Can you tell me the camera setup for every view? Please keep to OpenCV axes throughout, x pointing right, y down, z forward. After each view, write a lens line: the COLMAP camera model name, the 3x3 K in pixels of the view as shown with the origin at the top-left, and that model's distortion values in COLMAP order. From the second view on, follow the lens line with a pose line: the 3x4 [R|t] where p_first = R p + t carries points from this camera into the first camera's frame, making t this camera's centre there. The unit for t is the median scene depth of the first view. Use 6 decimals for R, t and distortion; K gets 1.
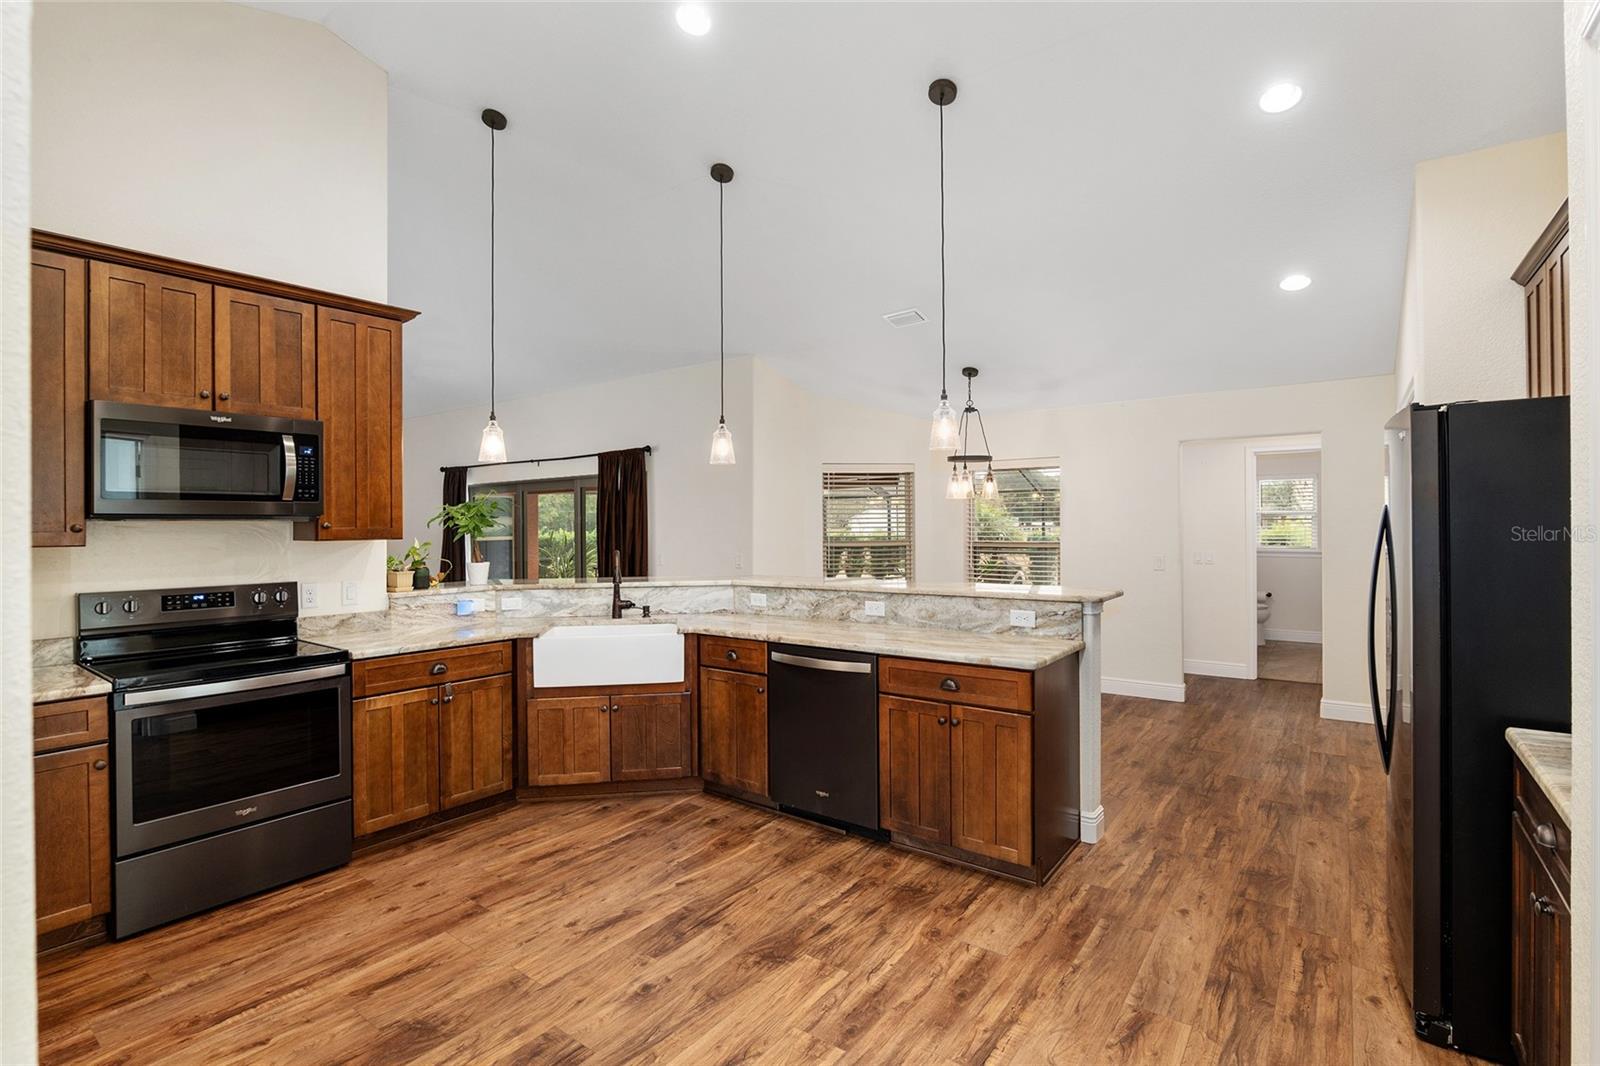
lens RADIAL K [[744.2, 0, 800.2], [0, 744.2, 528.3], [0, 0, 1]] dist [-0.006096, 0.001464]
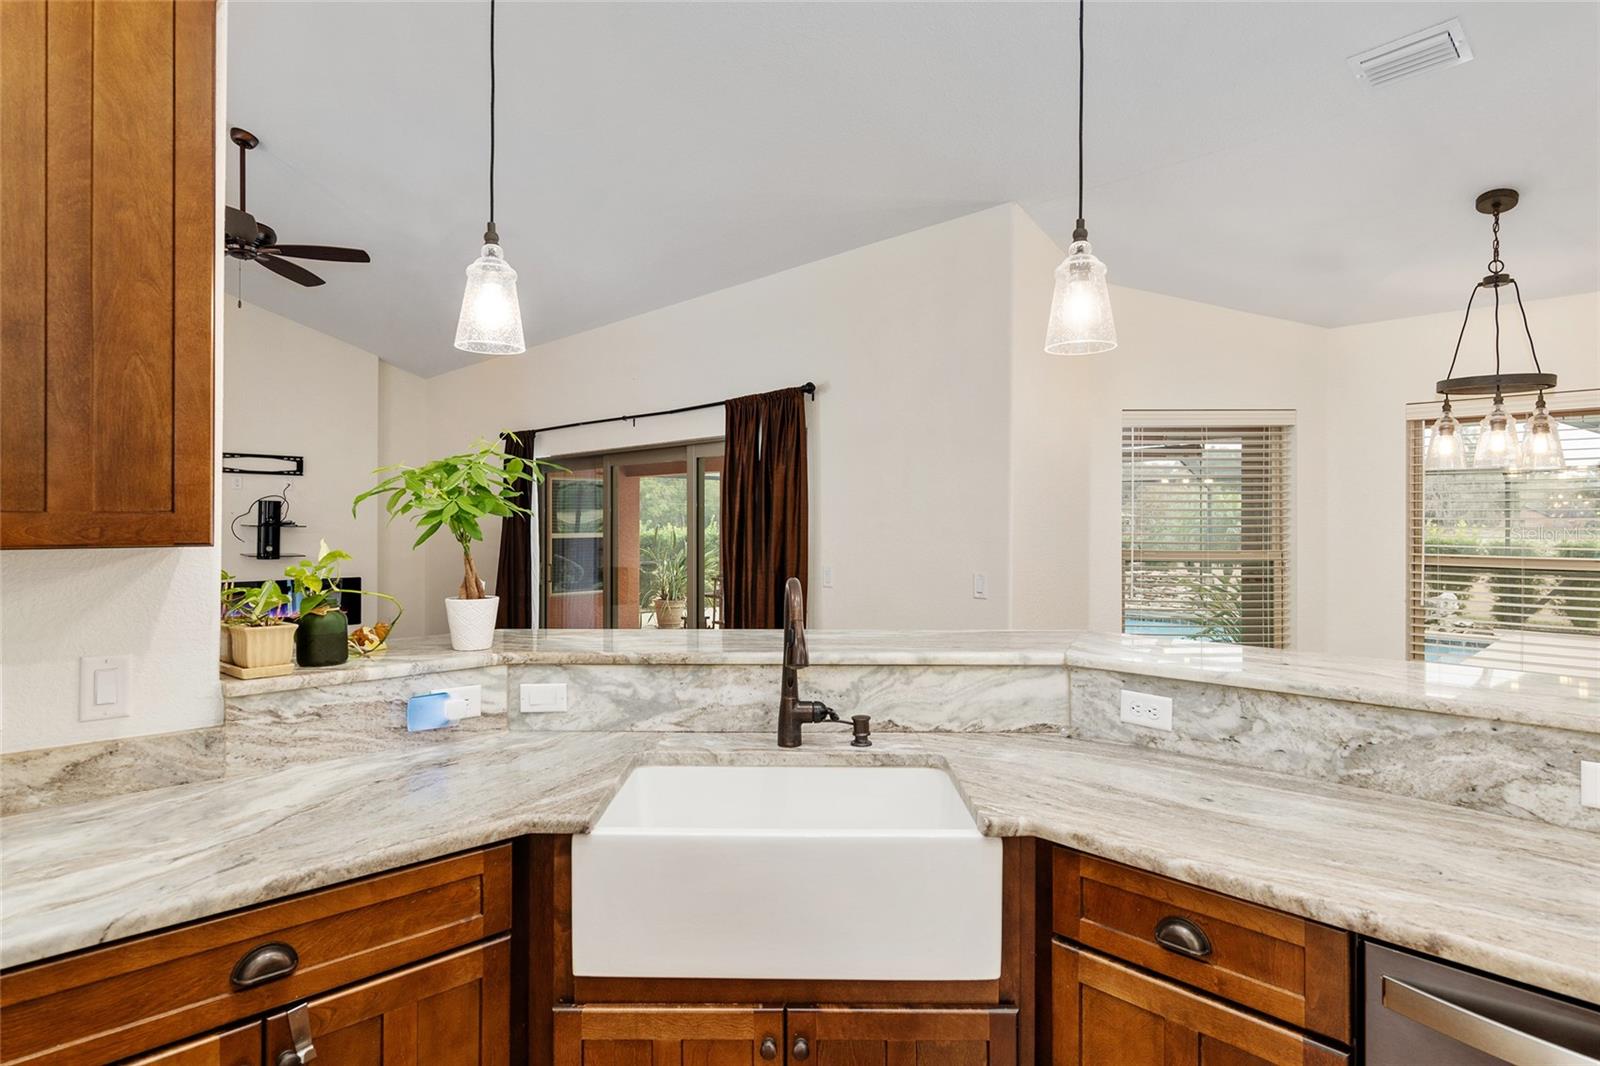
lens RADIAL K [[849.8, 0, 808.6], [0, 849.8, 534.0], [0, 0, 1]] dist [0.002718, 0.000093]
pose [[0.988475, 0.012805, -0.150842, -0.172631], [-0.011274, 0.999876, 0.010999, 0.001401], [0.150964, -0.009171, 0.988497, 0.563001]]
